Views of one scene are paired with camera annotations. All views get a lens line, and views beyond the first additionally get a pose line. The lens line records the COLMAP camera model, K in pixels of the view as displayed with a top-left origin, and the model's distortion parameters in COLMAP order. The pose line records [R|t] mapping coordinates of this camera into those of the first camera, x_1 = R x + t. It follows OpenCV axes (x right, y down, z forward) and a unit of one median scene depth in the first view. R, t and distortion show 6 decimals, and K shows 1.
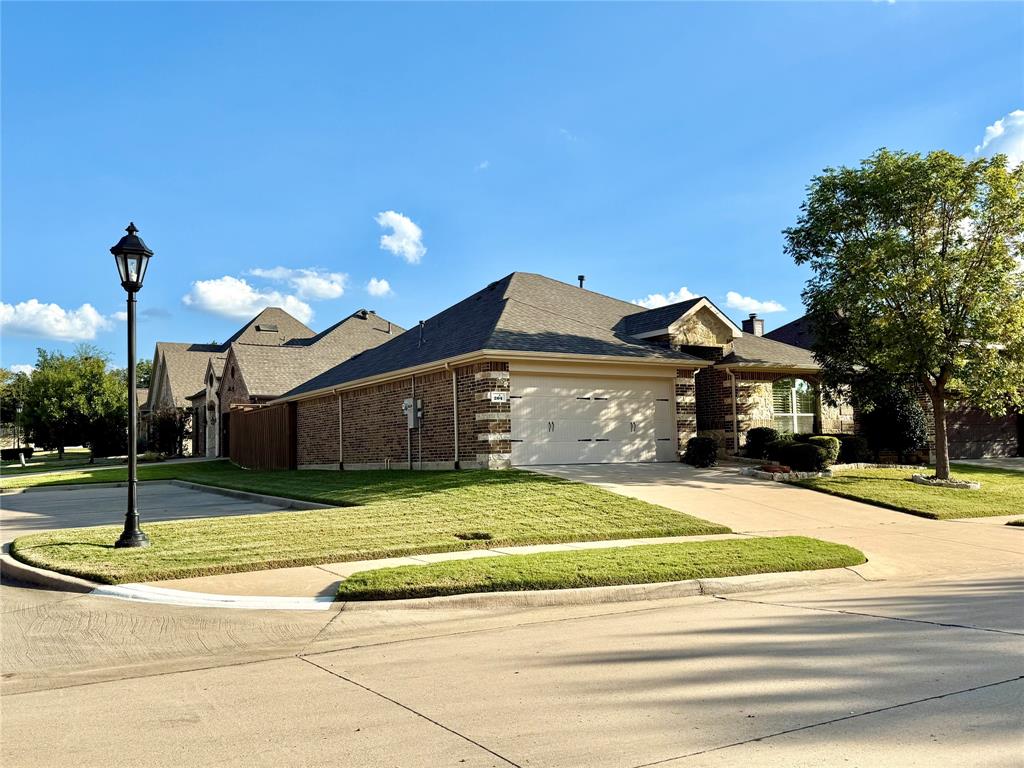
lens RADIAL K [[892.7, 0, 512.0], [0, 892.7, 384.0], [0, 0, 1]] dist [0.113738, 0.000230]
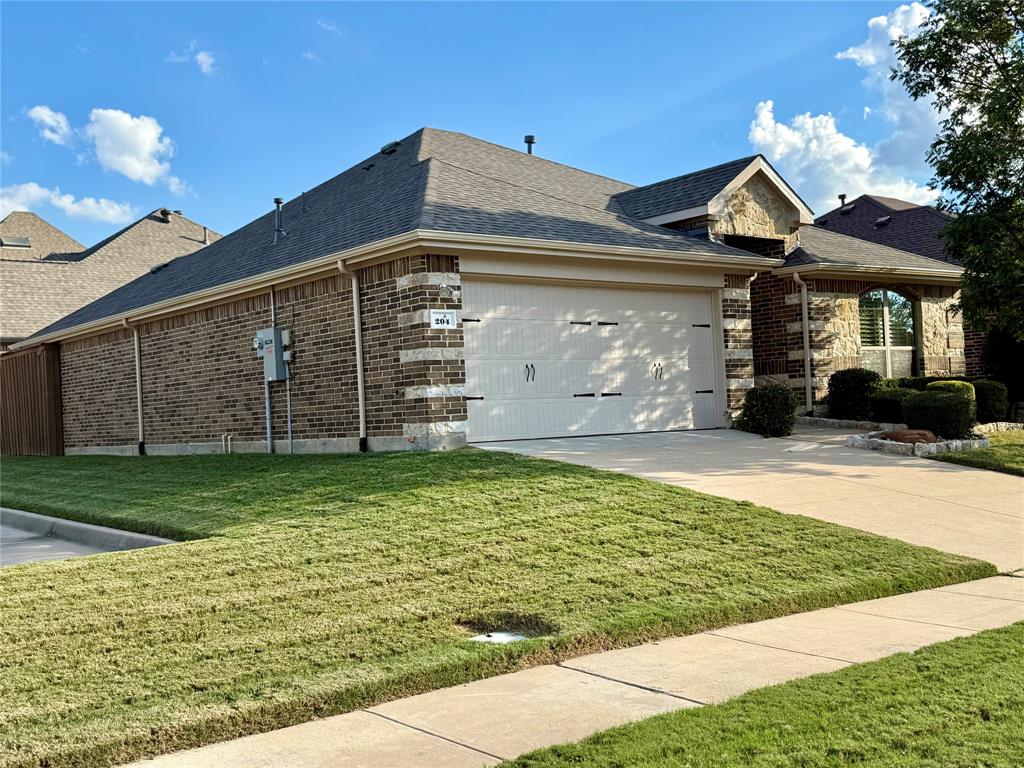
lens RADIAL K [[1132.2, 0, 515.8], [0, 1132.2, 389.4], [0, 0, 1]] dist [0.174184, -0.405781]
pose [[0.990475, -0.019058, 0.136366, -0.058295], [0.011974, 0.998545, 0.052585, 0.018818], [-0.137170, -0.050452, 0.989262, 0.263579]]
